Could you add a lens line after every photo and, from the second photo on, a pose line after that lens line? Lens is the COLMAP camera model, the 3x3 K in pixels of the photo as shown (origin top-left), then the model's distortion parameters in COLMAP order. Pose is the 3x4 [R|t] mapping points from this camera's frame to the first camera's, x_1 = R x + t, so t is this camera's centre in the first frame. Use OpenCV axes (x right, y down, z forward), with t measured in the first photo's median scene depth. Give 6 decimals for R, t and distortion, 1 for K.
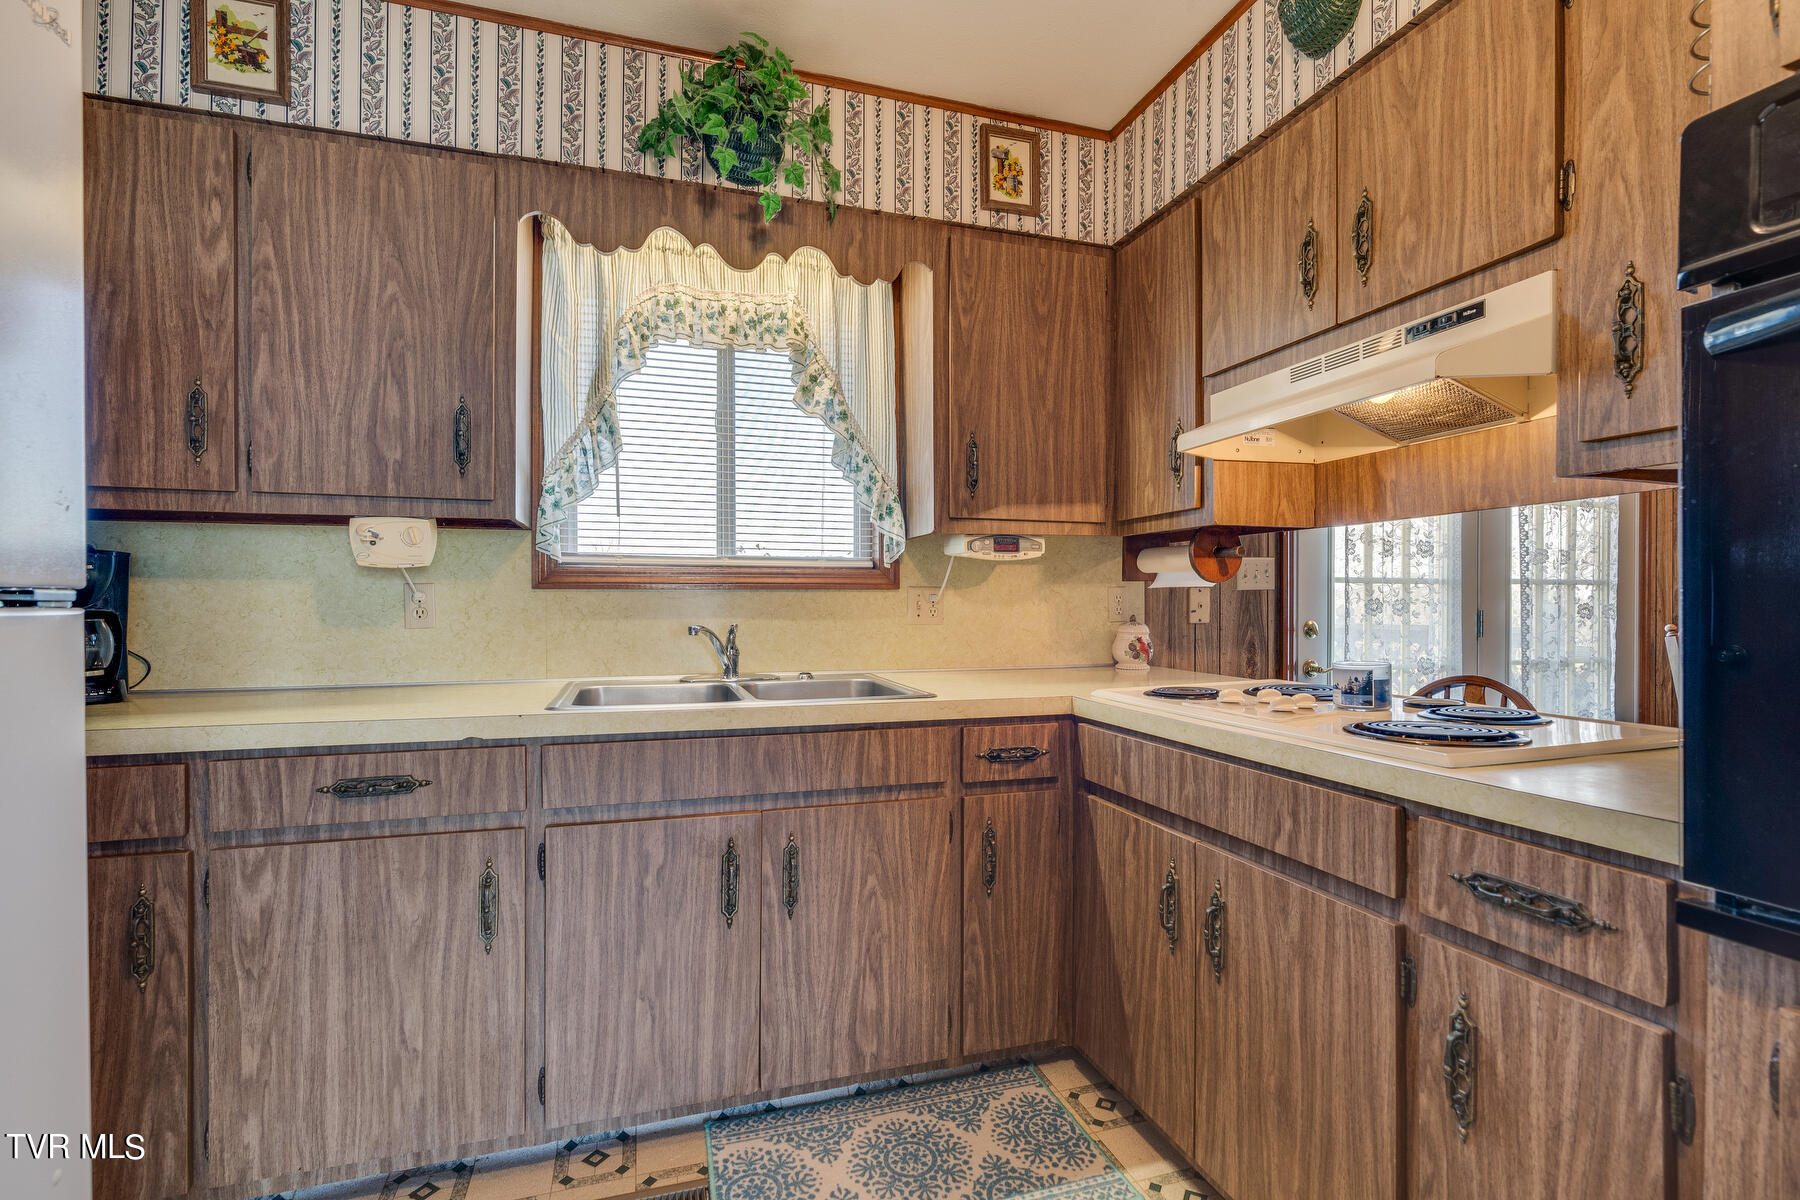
lens RADIAL K [[810.3, 0, 895.9], [0, 810.3, 611.1], [0, 0, 1]] dist [-0.010227, 0.002994]
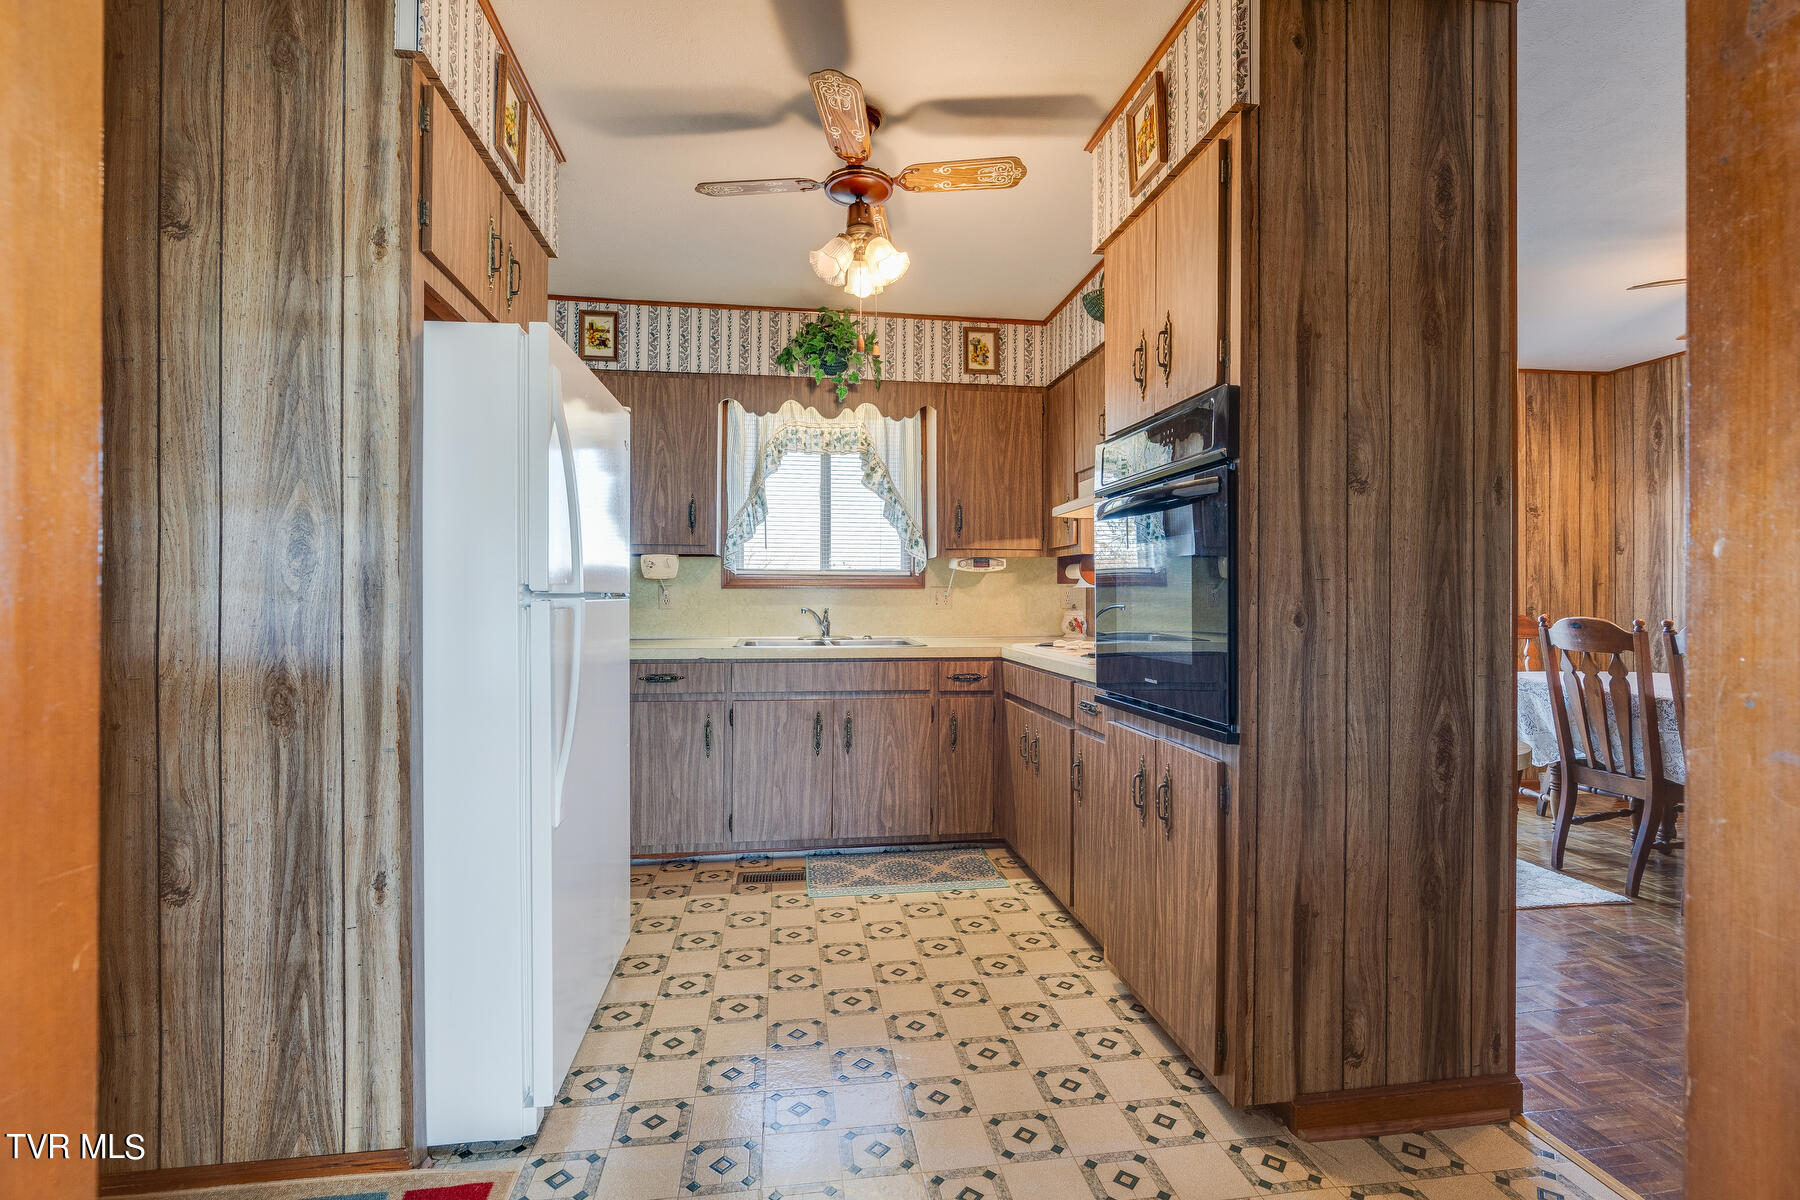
lens RADIAL K [[810.3, 0, 903.2], [0, 810.3, 592.2], [0, 0, 1]] dist [-0.010227, 0.002994]
pose [[0.987700, 0.001692, -0.156351, 0.296490], [-0.003691, 0.999915, -0.012498, 0.003144], [0.156317, 0.012922, 0.987622, -0.899363]]
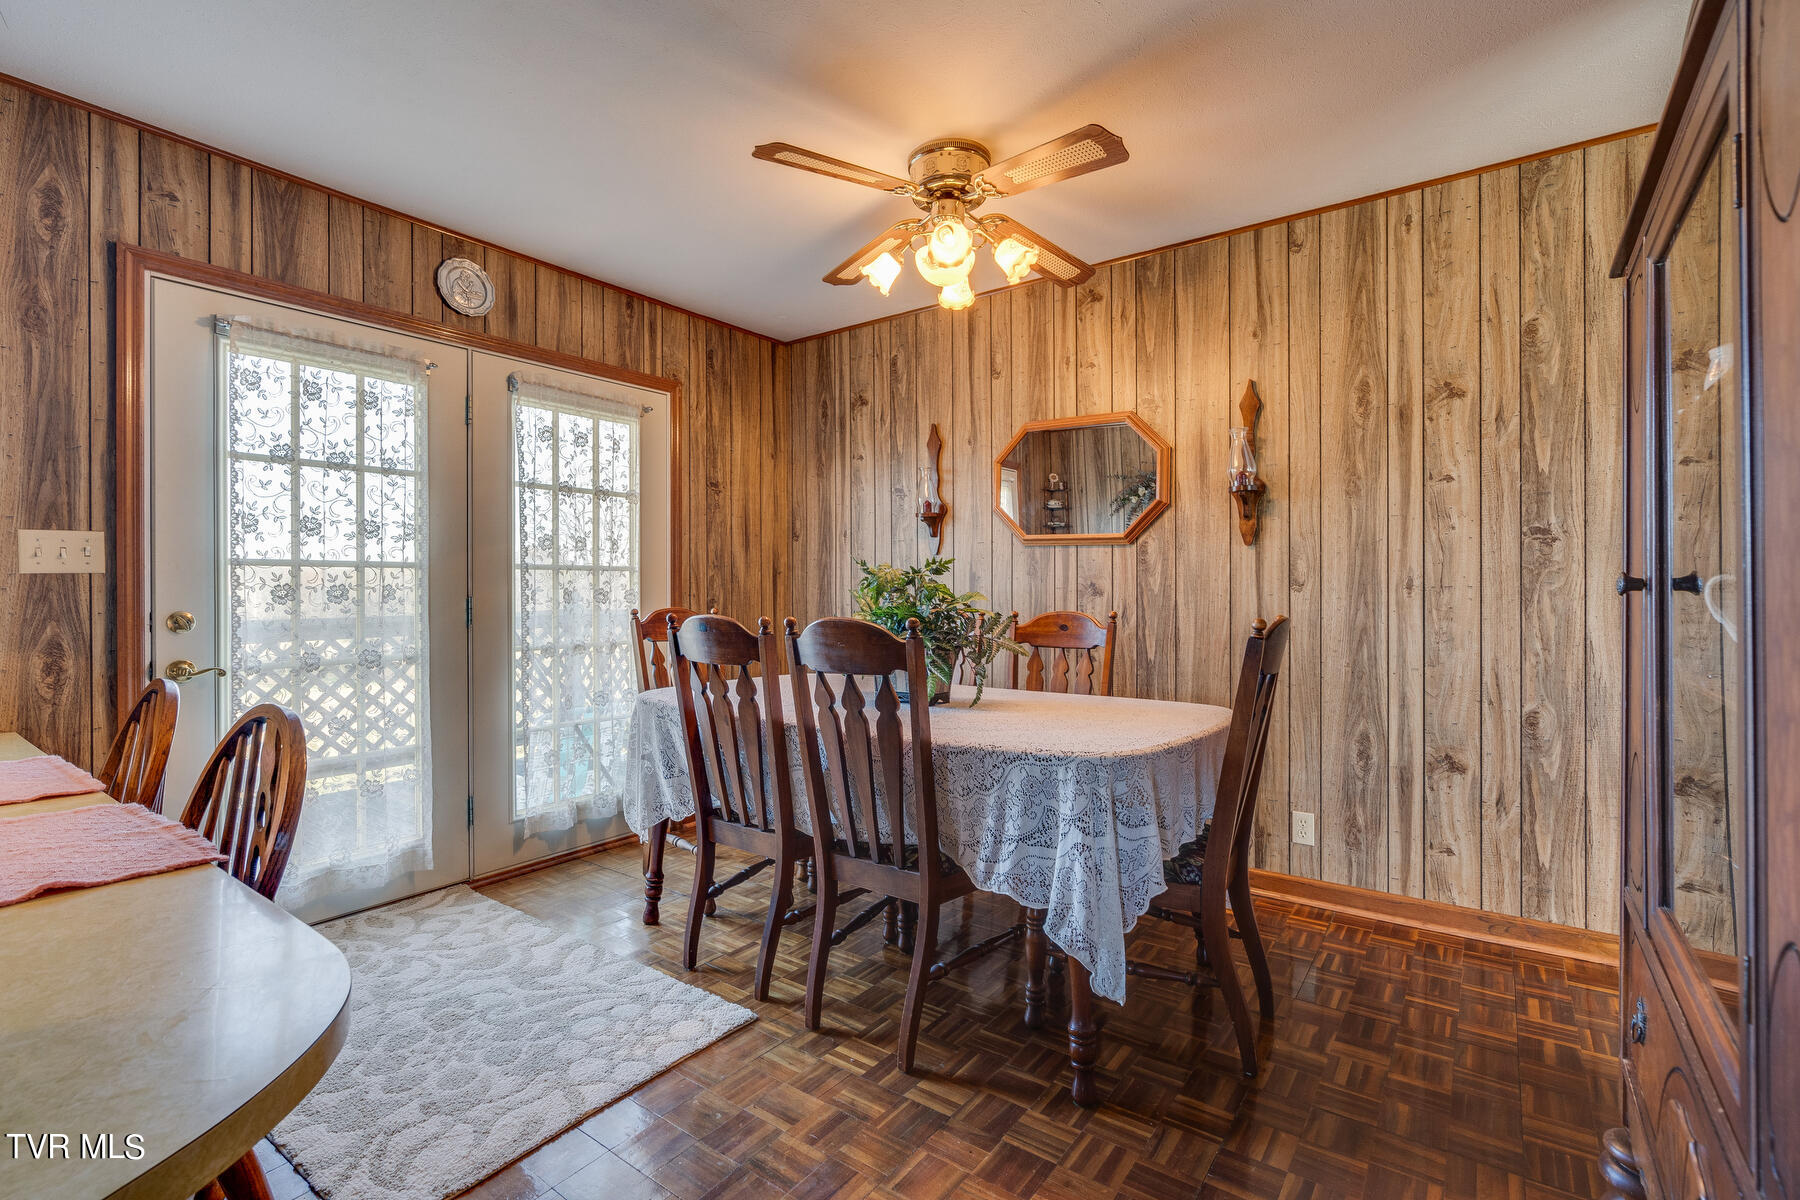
lens RADIAL K [[810.3, 0, 898.2], [0, 810.3, 589.9], [0, 0, 1]] dist [-0.010227, 0.002994]
pose [[0.805862, -0.003686, 0.592092, 0.968421], [0.008007, 0.999957, -0.004672, -0.000060], [-0.592049, 0.008505, 0.805857, -0.125576]]
